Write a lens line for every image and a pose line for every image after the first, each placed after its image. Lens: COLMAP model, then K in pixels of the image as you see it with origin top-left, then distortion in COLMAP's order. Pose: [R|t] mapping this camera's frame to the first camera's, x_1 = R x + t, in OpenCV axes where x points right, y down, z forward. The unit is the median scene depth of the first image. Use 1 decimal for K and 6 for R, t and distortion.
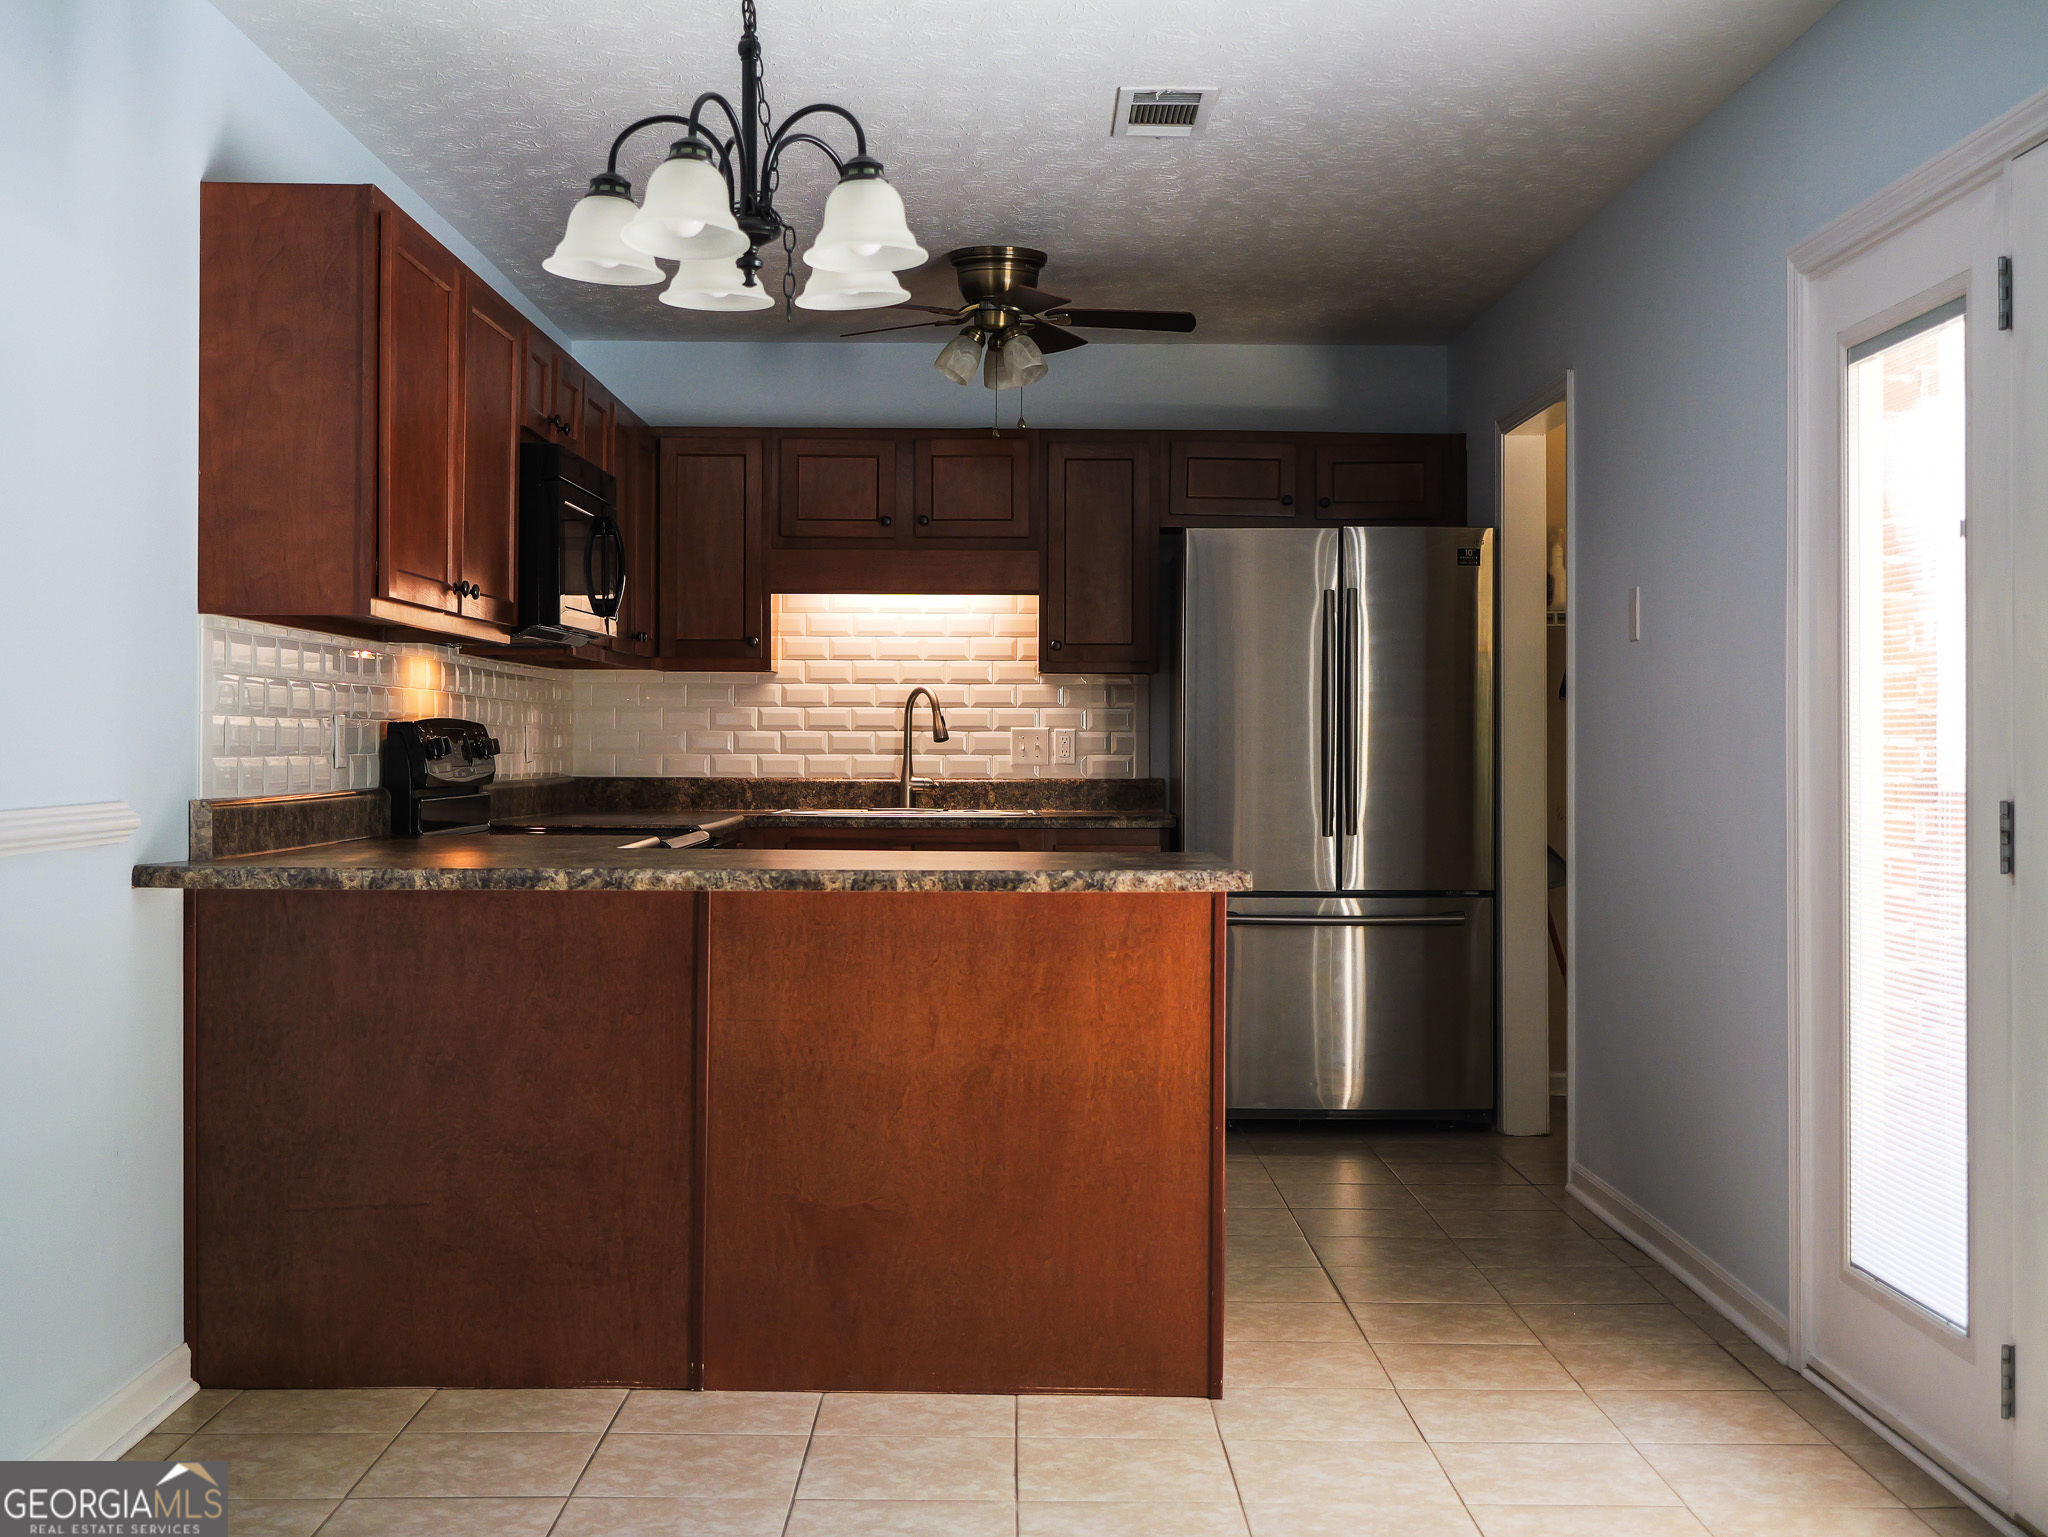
lens RADIAL K [[2468.7, 0, 1015.9], [0, 2468.7, 743.3], [0, 0, 1]] dist [0.020422, -0.003816]
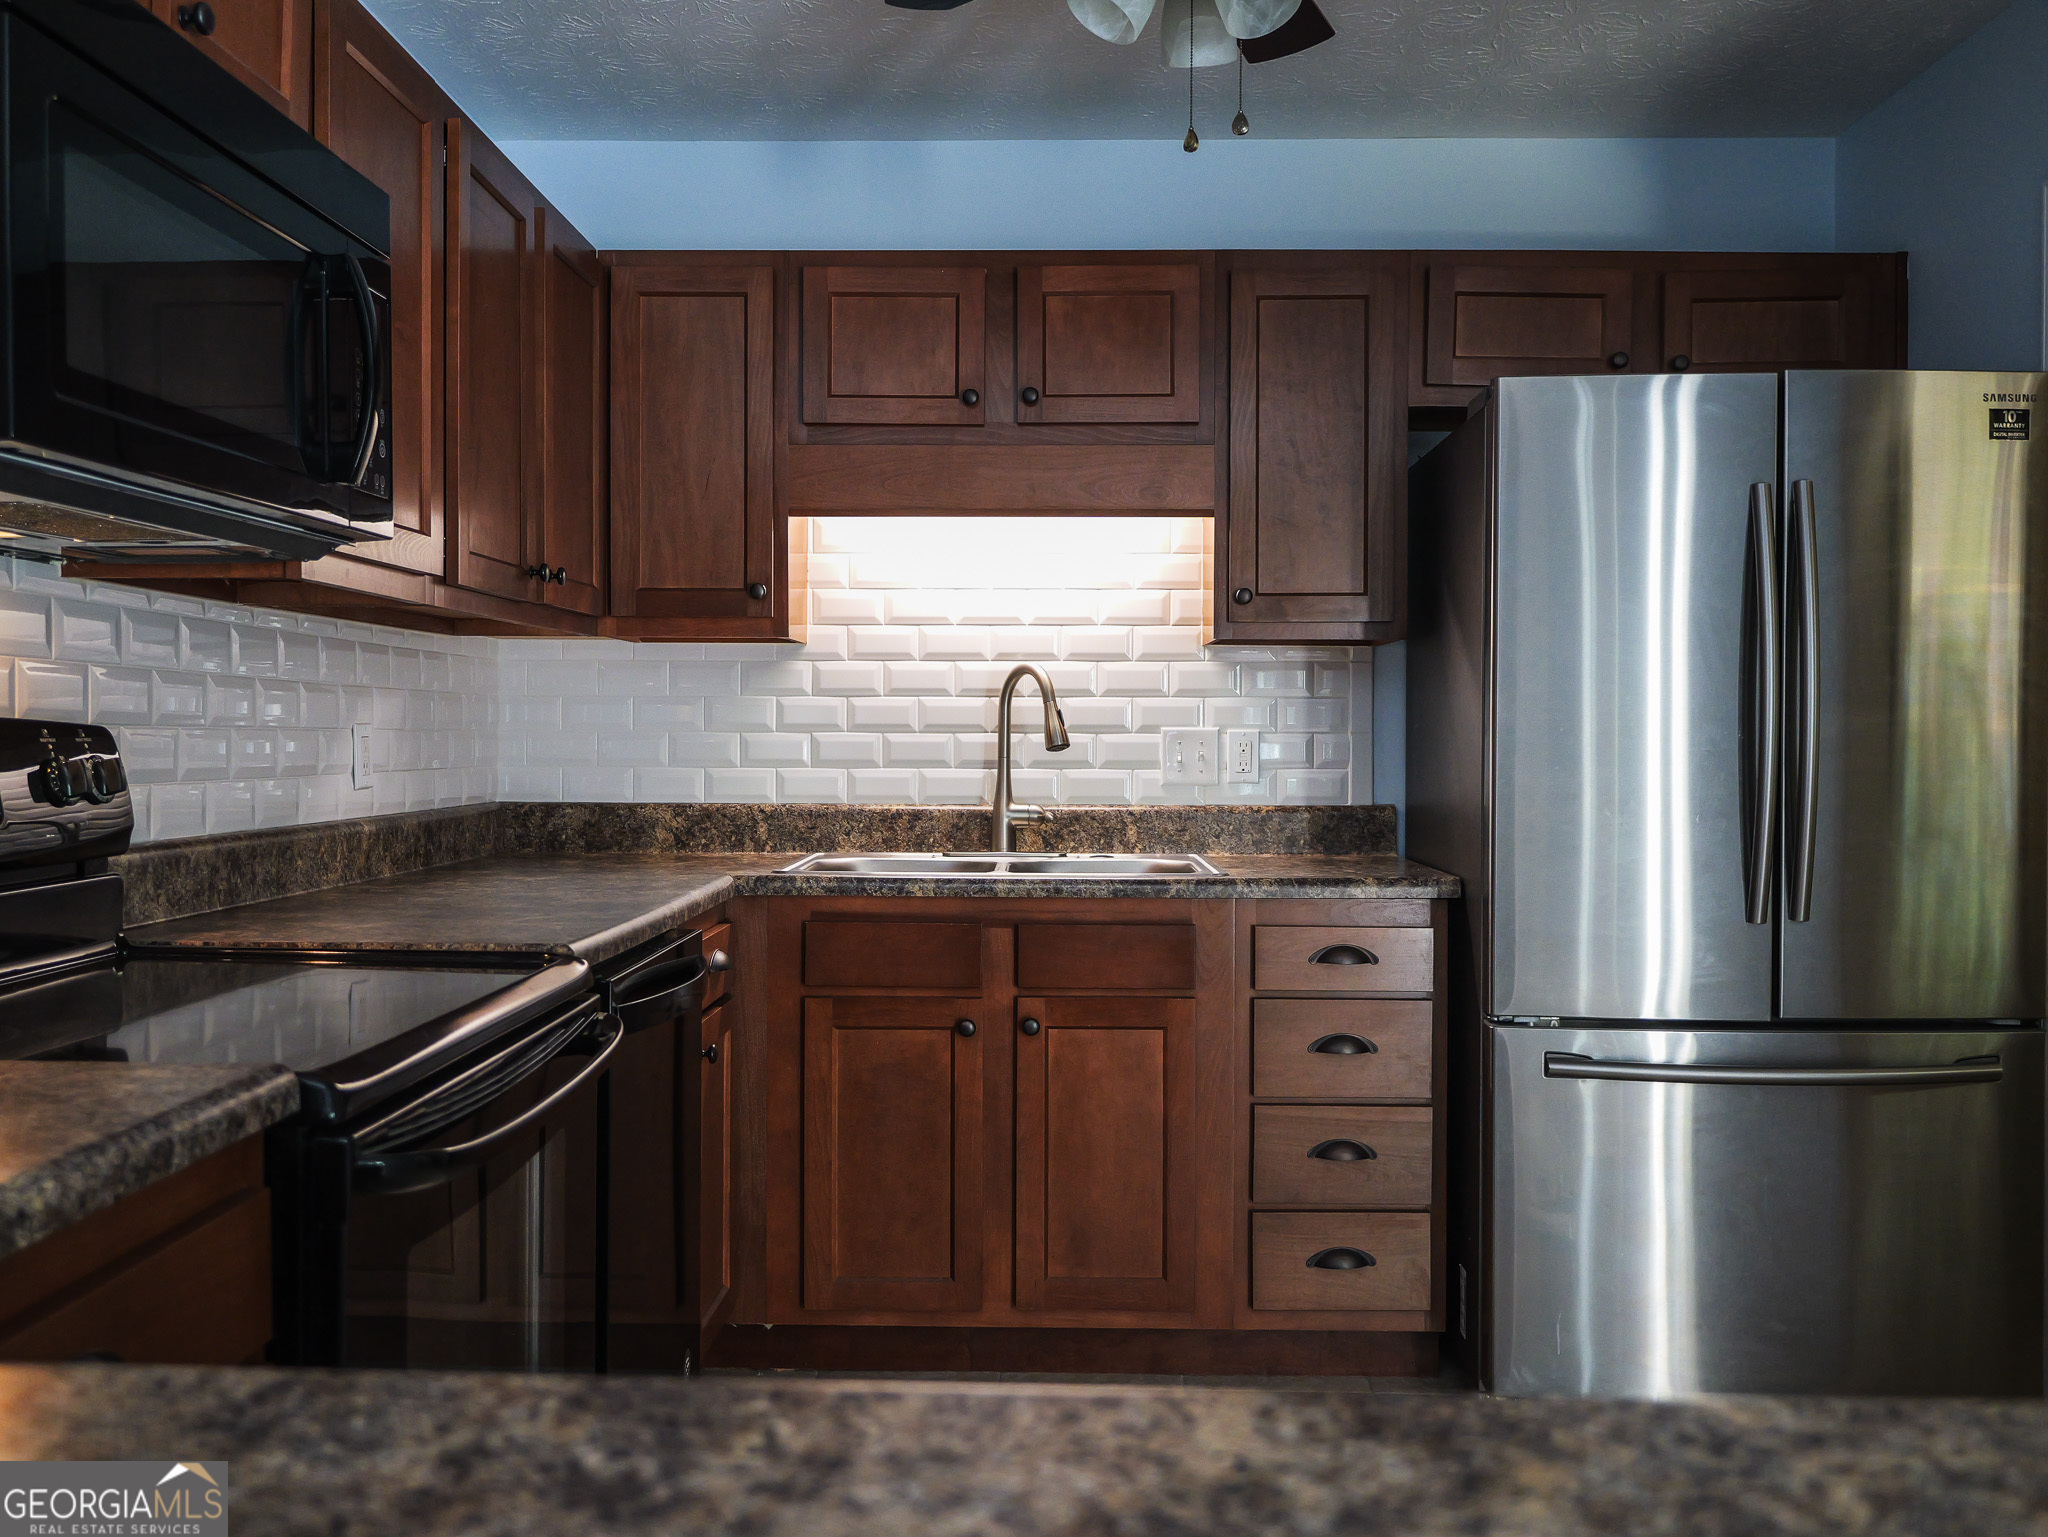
lens RADIAL K [[1762.7, 0, 1016.3], [0, 1762.7, 764.1], [0, 0, 1]] dist [0.004349, -0.002846]
pose [[0.999610, 0.000402, -0.027917, -0.032975], [0.000111, 0.999831, 0.018370, -0.006320], [0.027919, -0.018366, 0.999441, 0.640319]]
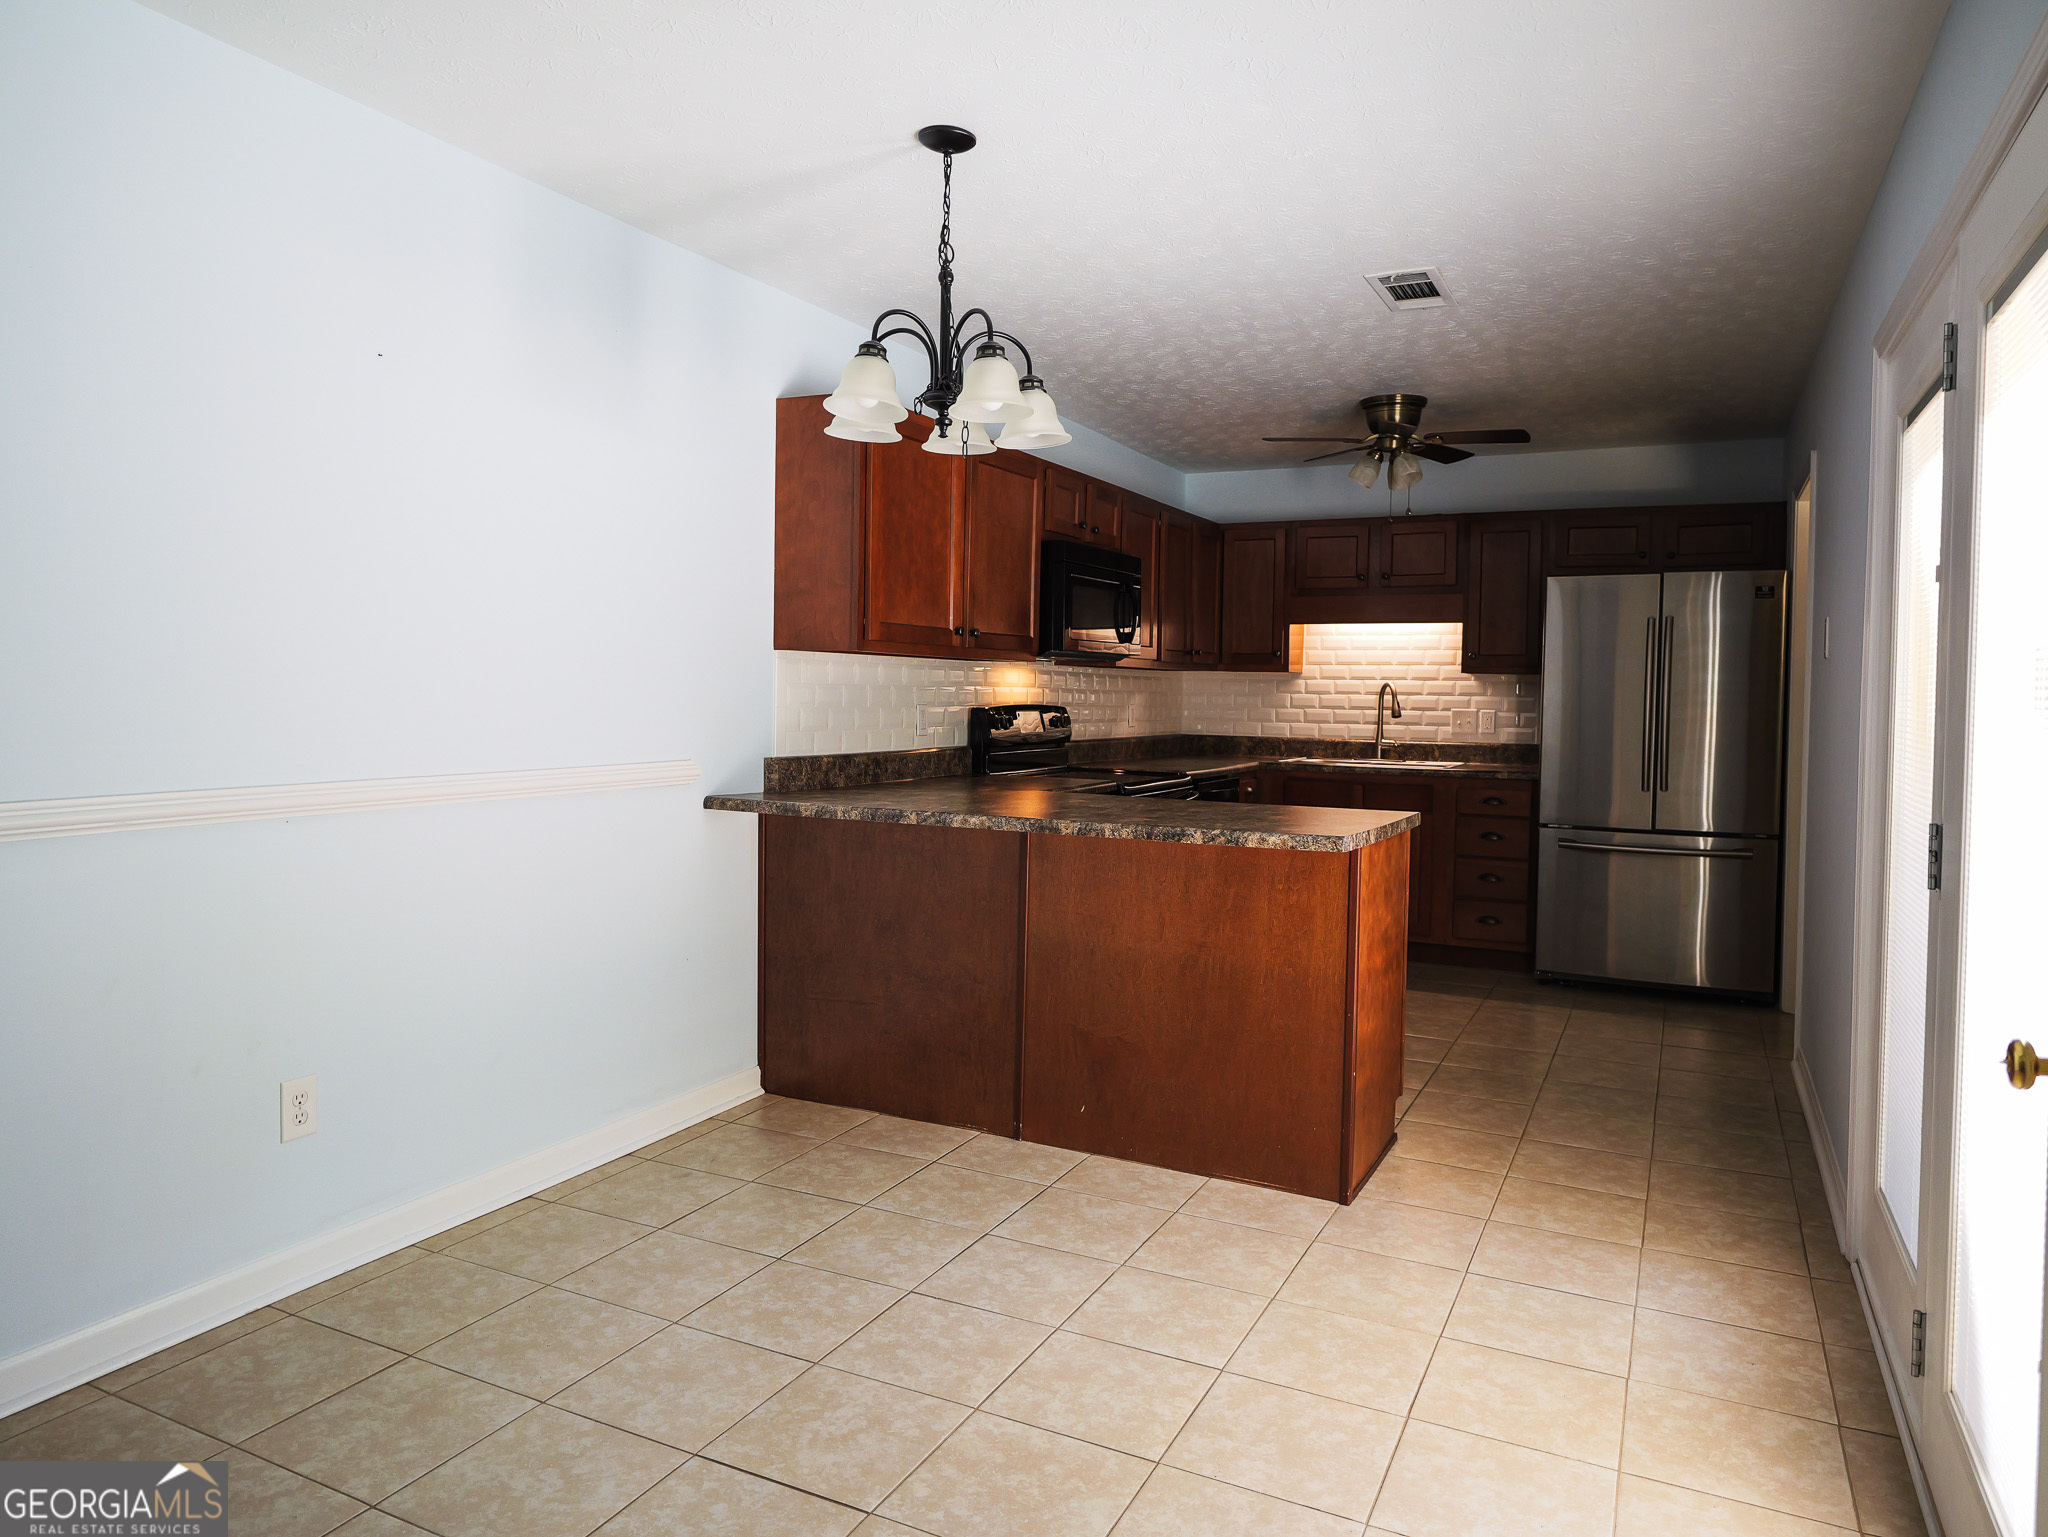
lens RADIAL K [[1343.5, 0, 1014.5], [0, 1343.5, 743.7], [0, 0, 1]] dist [-0.006522, 0.001641]
pose [[0.890338, 0.027426, -0.454473, 0.164949], [-0.011299, 0.999208, 0.038164, -0.016314], [0.455159, -0.028844, 0.889943, 0.155556]]
